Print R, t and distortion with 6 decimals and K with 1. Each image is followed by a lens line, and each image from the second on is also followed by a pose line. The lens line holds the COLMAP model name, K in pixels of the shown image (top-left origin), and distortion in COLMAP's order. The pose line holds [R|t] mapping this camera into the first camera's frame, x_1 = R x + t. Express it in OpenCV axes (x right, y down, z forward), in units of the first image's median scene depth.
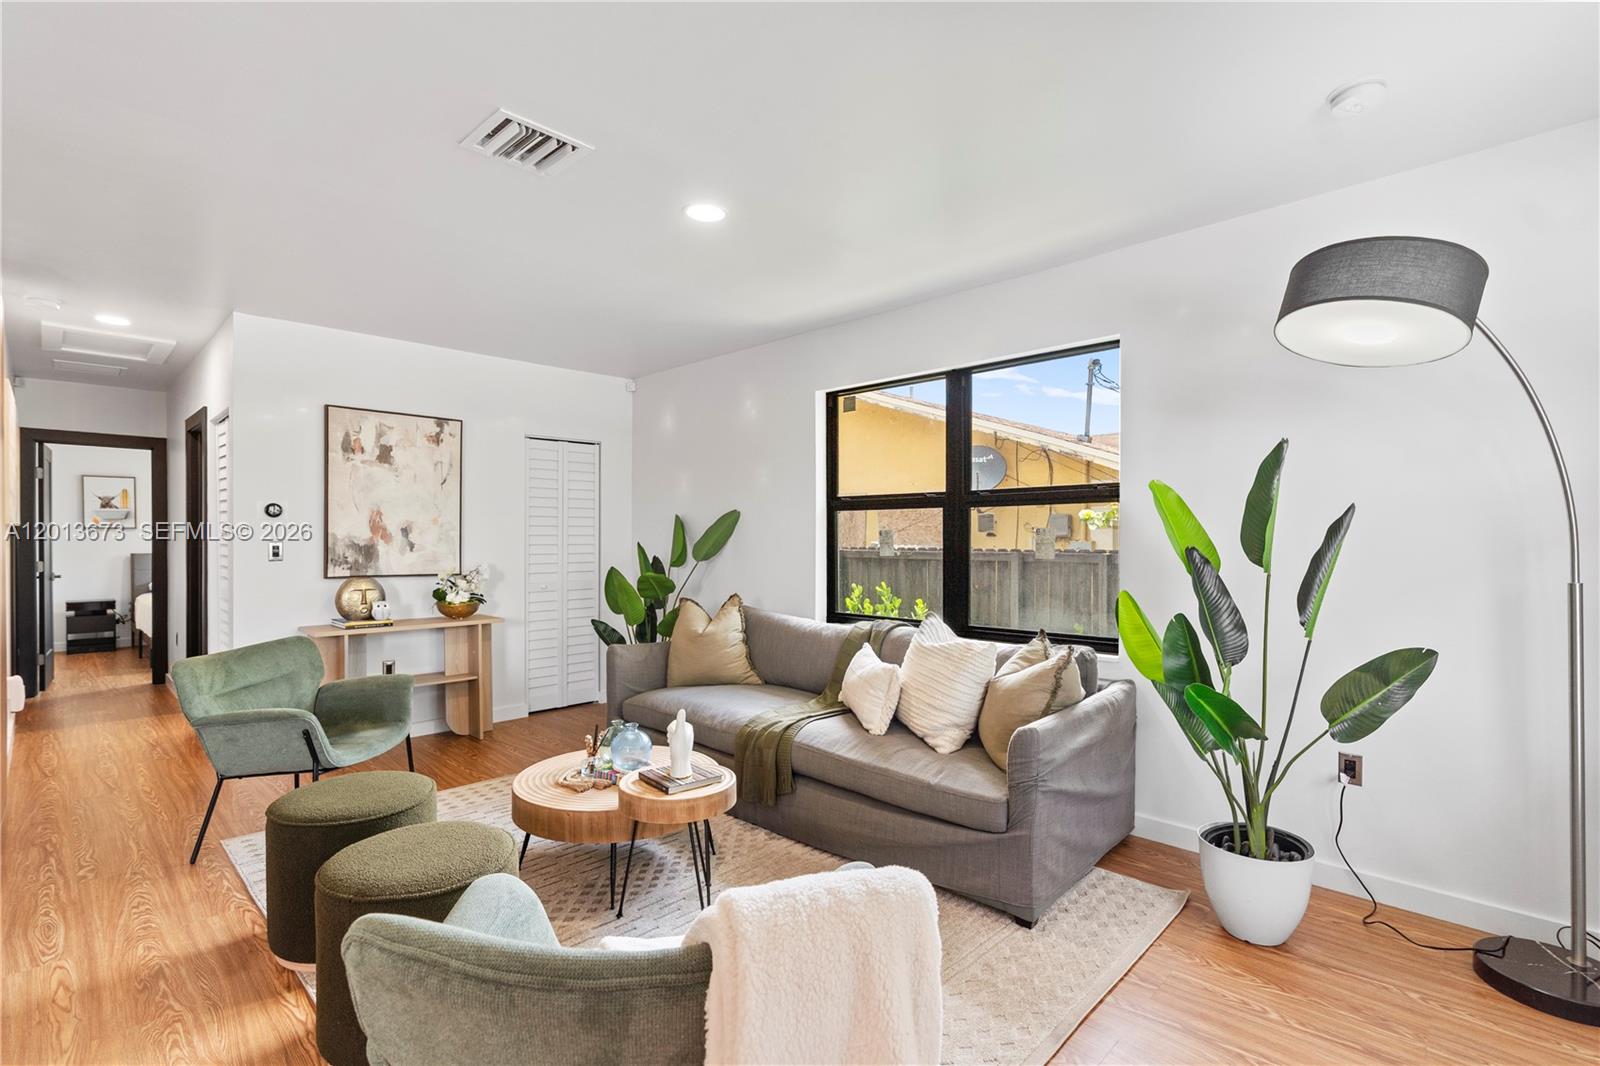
lens RADIAL K [[729.8, 0, 810.9], [0, 729.8, 547.4], [0, 0, 1]] dist [-0.006146, 0.003517]
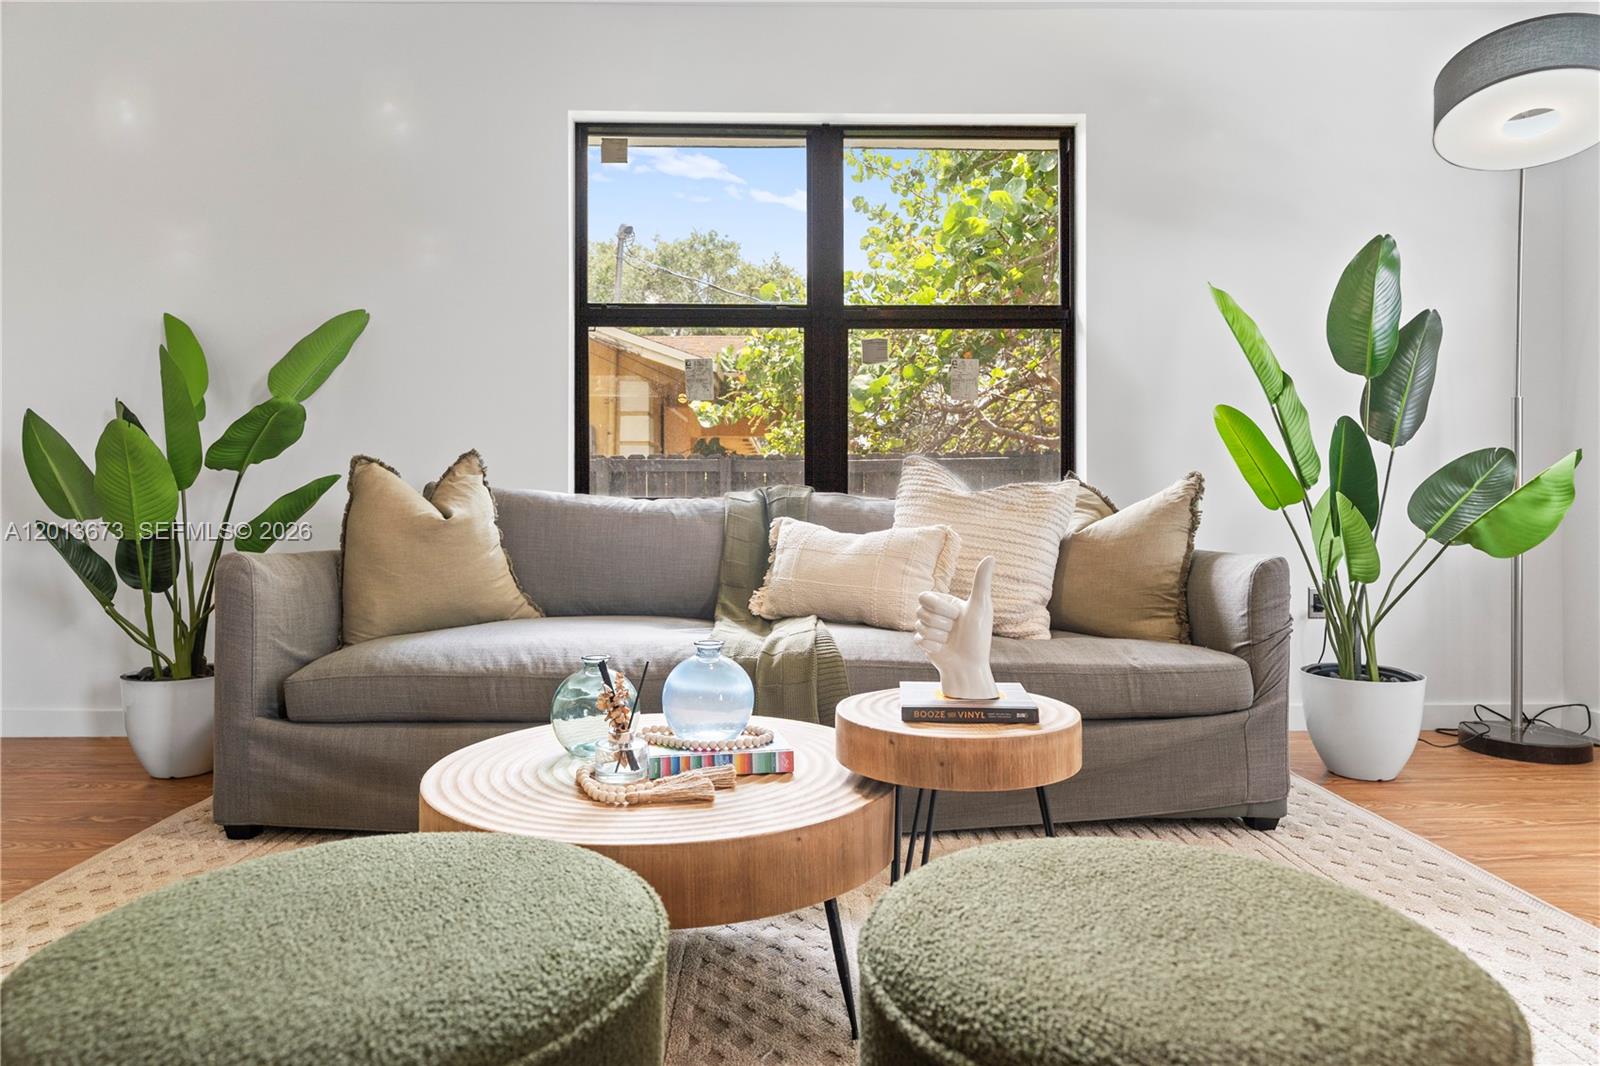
lens RADIAL K [[934.0, 0, 789.8], [0, 934.0, 518.8], [0, 0, 1]] dist [-0.000056, -0.002069]
pose [[0.706310, -0.008031, 0.707858, -0.419106], [0.011495, 0.999934, -0.000126, 0.115918], [-0.707810, 0.008226, 0.706355, 0.389274]]
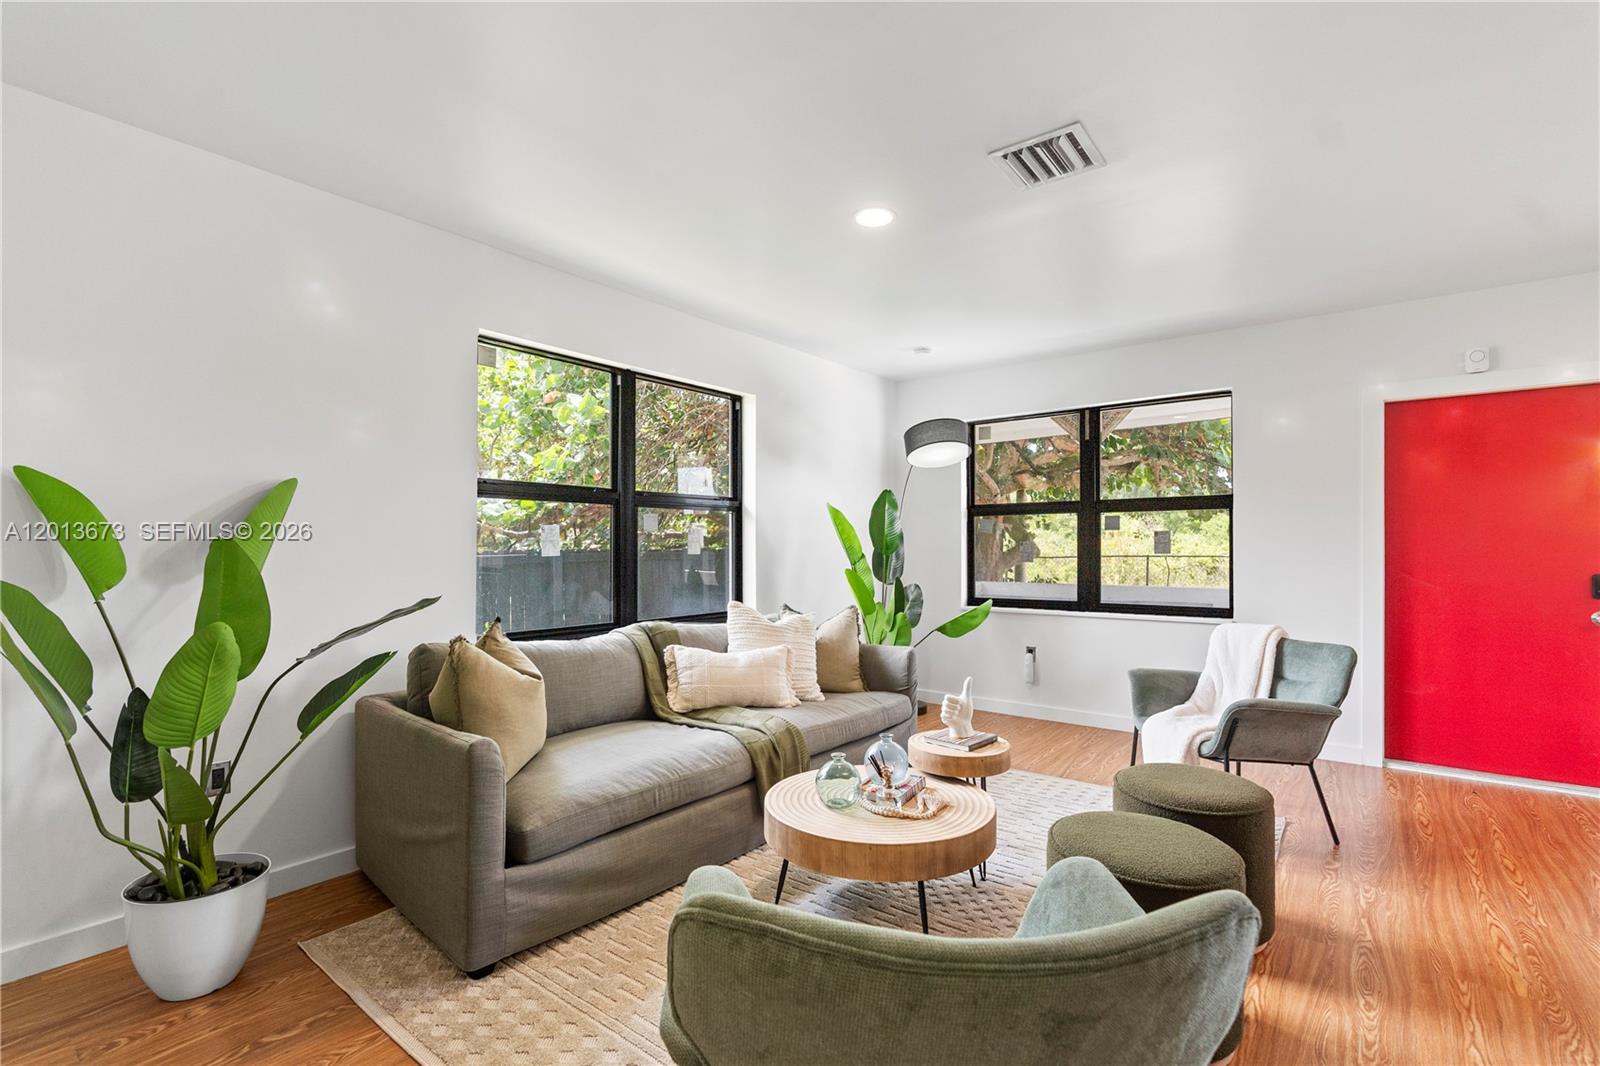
lens RADIAL K [[729.8, 0, 793.7], [0, 729.8, 548.0], [0, 0, 1]] dist [-0.006146, 0.003517]
pose [[-0.101299, -0.004615, 0.994845, -0.783397], [0.013871, 0.999885, 0.006051, 0.000484], [-0.994759, 0.014413, -0.101223, 0.824955]]
